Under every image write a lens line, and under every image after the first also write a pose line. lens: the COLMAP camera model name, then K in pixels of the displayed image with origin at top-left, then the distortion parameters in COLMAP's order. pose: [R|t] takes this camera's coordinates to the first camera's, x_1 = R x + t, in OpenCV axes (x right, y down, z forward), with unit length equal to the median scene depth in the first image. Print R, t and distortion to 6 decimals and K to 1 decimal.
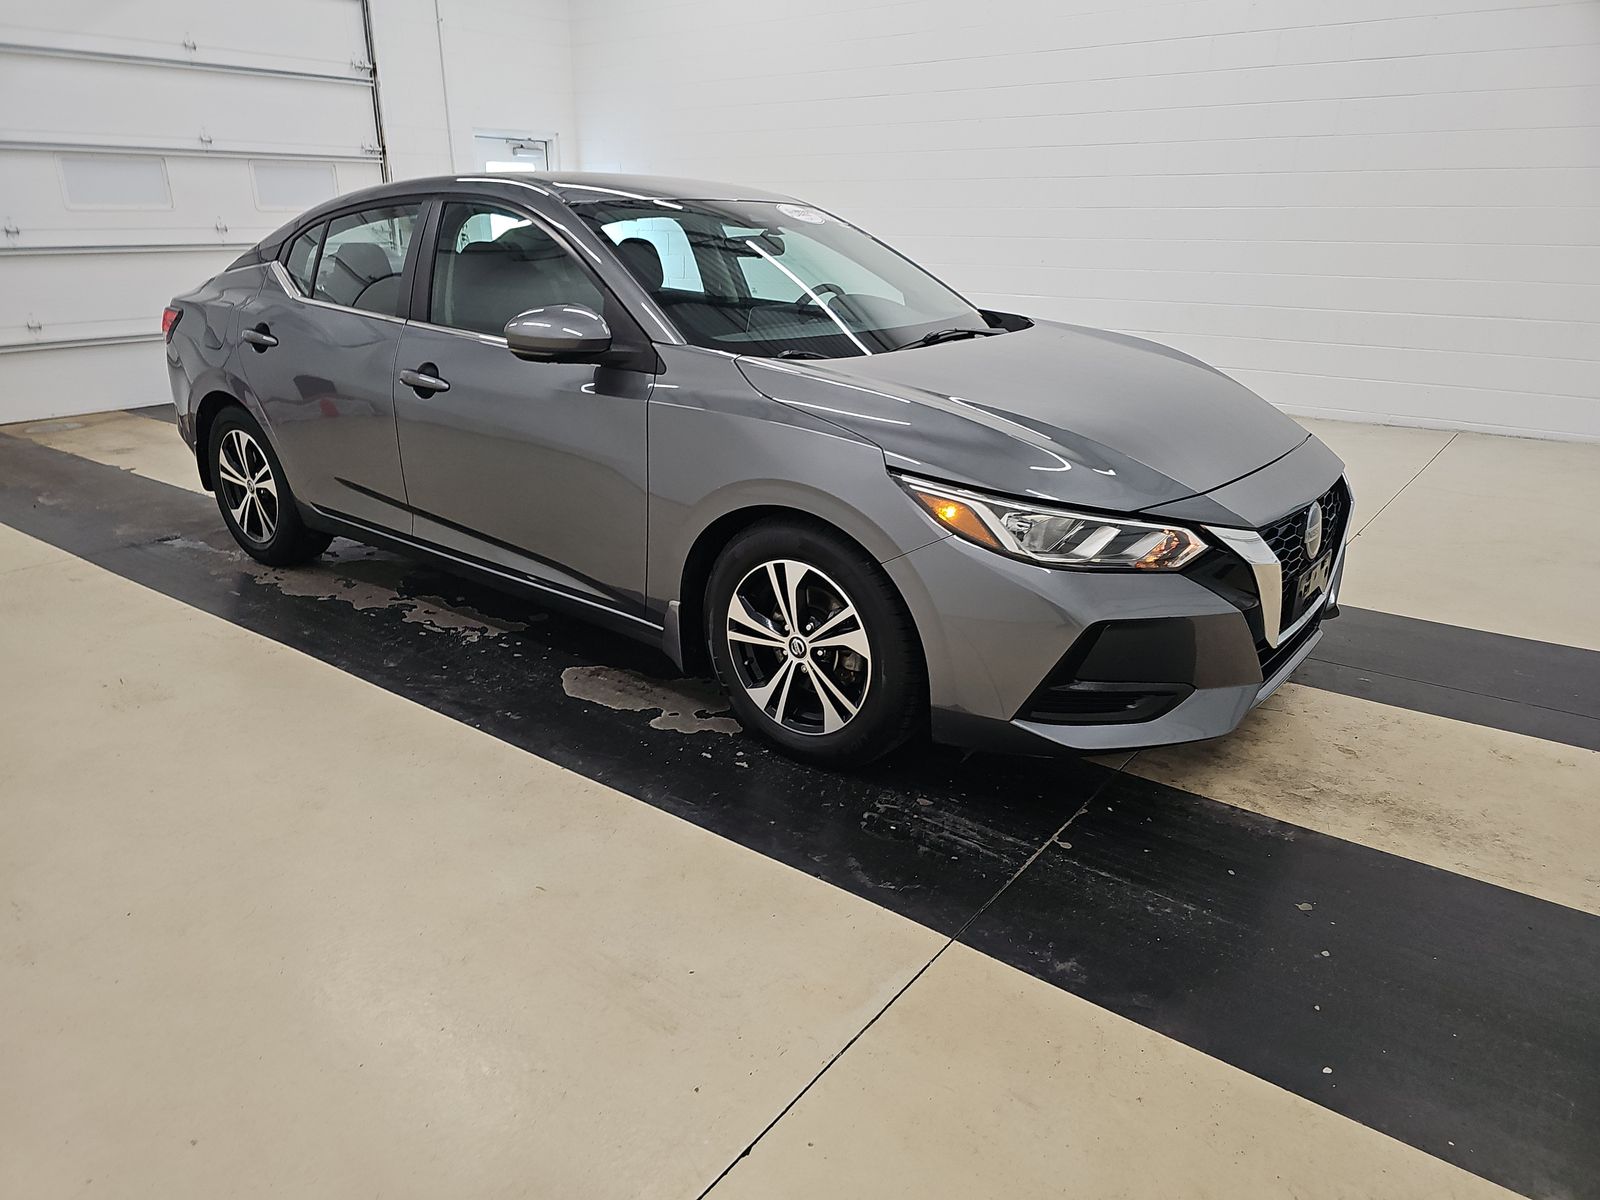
lens RADIAL K [[1071.7, 0, 800.0], [0, 1071.7, 600.0], [0, 0, 1]] dist [0.050376, 0.001332]
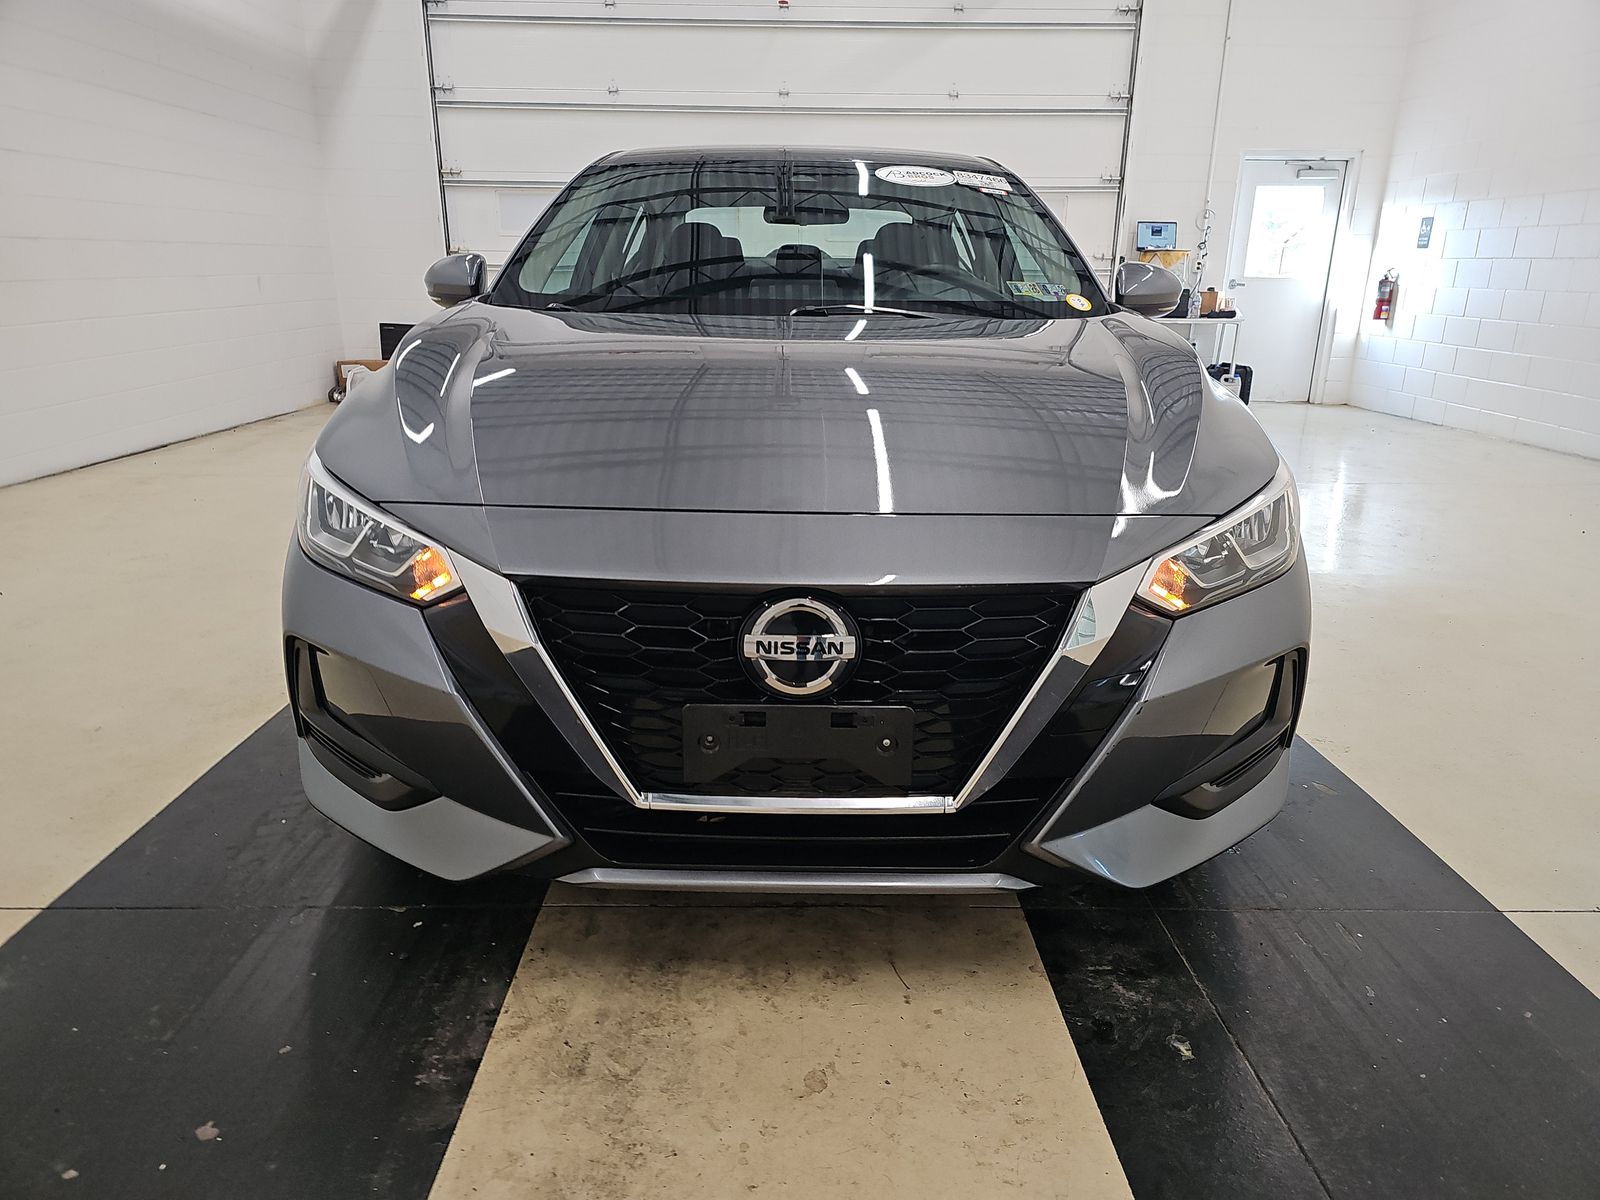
lens RADIAL K [[1071.7, 0, 800.0], [0, 1071.7, 600.0], [0, 0, 1]] dist [0.050376, 0.001332]
pose [[0.624635, 0.245572, -0.741300, 0.870127], [-0.283426, 0.955832, 0.077820, -0.131570], [0.727668, 0.161494, 0.666647, 0.627826]]
